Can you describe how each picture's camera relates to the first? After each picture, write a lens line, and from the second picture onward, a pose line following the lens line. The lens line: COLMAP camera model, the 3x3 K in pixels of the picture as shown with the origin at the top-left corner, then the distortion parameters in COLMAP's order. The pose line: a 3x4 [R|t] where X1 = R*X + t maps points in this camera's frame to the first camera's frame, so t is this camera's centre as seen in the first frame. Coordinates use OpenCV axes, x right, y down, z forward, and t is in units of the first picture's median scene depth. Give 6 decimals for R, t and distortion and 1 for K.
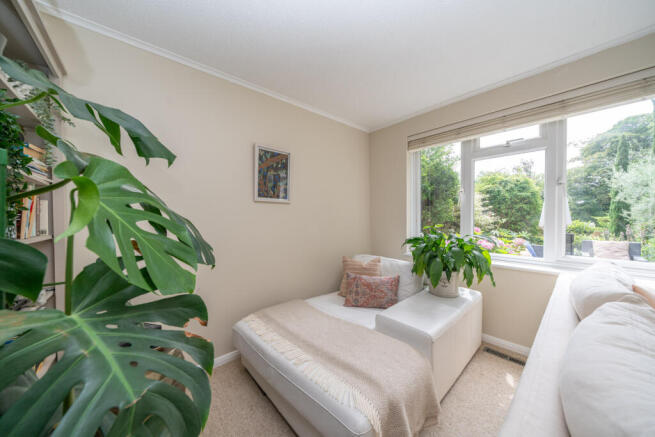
lens RADIAL K [[229.2, 0, 326.6], [0, 229.2, 217.3], [0, 0, 1]] dist [-0.009605, 0.000434]
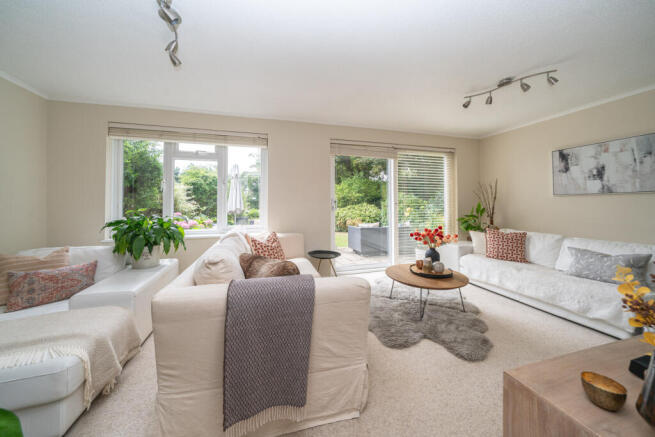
lens RADIAL K [[229.2, 0, 322.3], [0, 229.2, 203.0], [0, 0, 1]] dist [-0.009605, 0.000434]
pose [[0.439060, 0.013028, 0.898363, -0.143570], [0.003350, 0.999864, -0.016138, 0.022894], [-0.898451, 0.010095, 0.438957, -0.322954]]
